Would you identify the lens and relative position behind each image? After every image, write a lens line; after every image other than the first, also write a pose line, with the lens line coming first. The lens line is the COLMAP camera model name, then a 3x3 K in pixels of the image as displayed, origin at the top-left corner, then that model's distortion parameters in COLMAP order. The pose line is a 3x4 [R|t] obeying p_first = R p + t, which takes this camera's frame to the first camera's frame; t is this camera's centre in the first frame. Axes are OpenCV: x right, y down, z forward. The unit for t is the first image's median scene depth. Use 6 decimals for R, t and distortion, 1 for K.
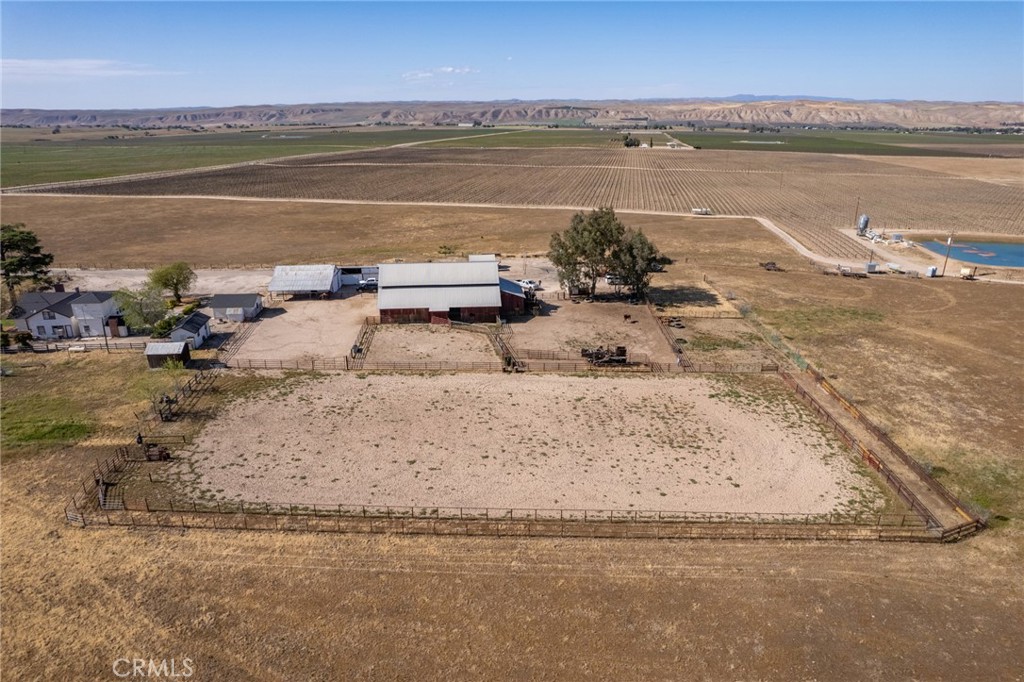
lens RADIAL K [[655.6, 0, 515.2], [0, 655.6, 345.4], [0, 0, 1]] dist [-0.081442, 0.075316]
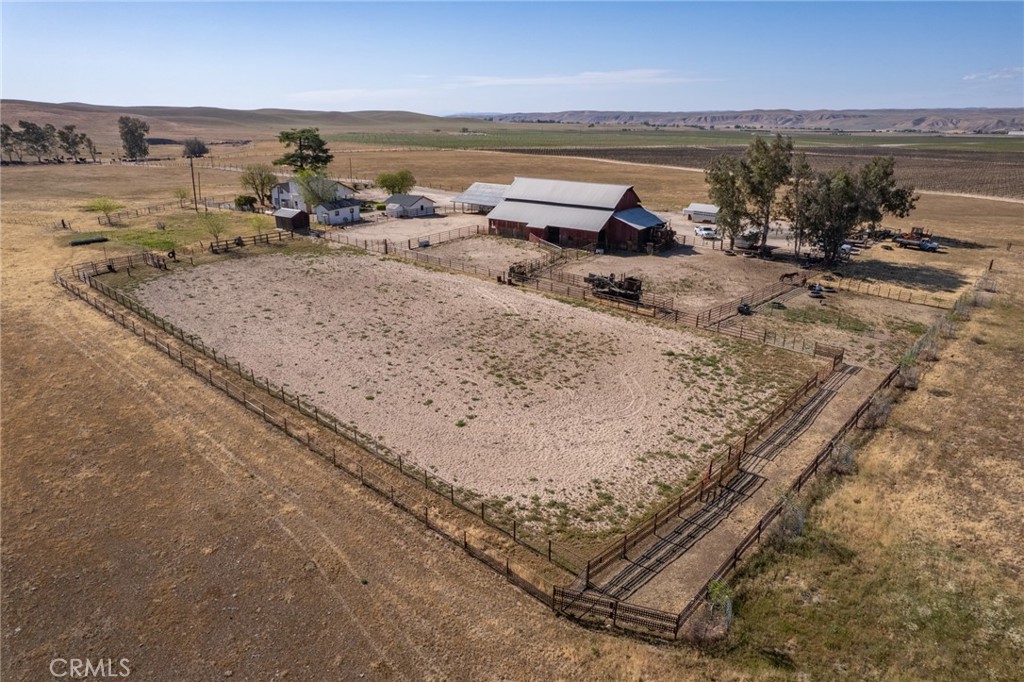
lens RADIAL K [[655.6, 0, 515.2], [0, 655.6, 345.4], [0, 0, 1]] dist [-0.081442, 0.075316]
pose [[0.741678, 0.227108, -0.631139, 0.464260], [-0.232906, 0.969588, 0.075197, 0.043522], [0.629022, 0.091224, 0.772016, 0.300634]]
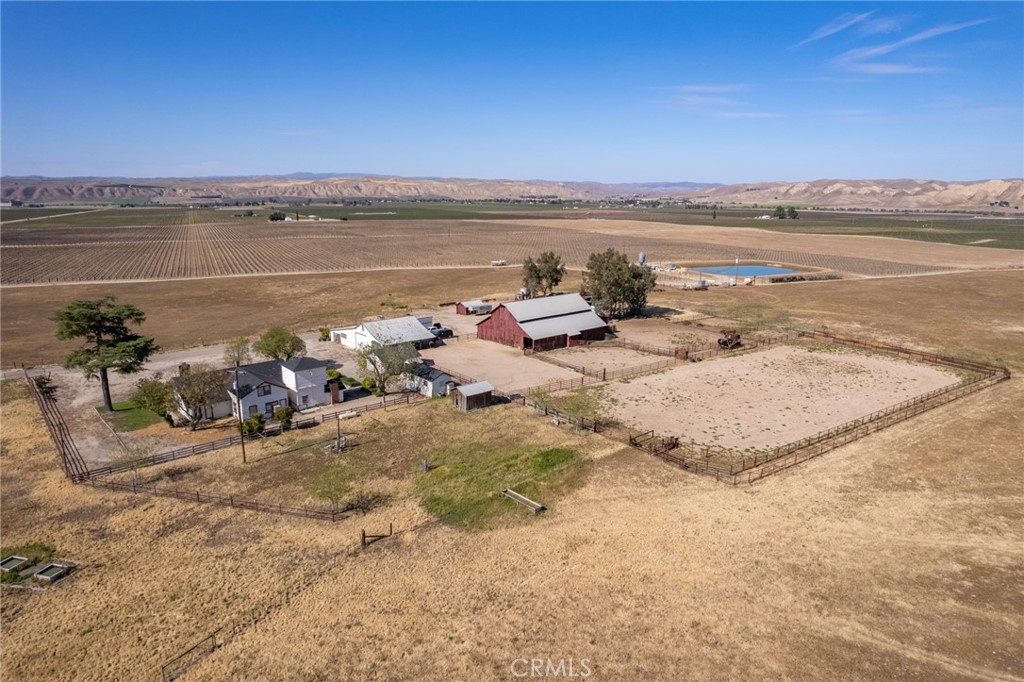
lens RADIAL K [[655.6, 0, 515.2], [0, 655.6, 345.4], [0, 0, 1]] dist [-0.081442, 0.075316]
pose [[0.805932, -0.134128, 0.576614, -0.866826], [0.196740, 0.979320, -0.047180, -0.000285], [-0.558362, 0.151466, 0.815653, 0.112785]]
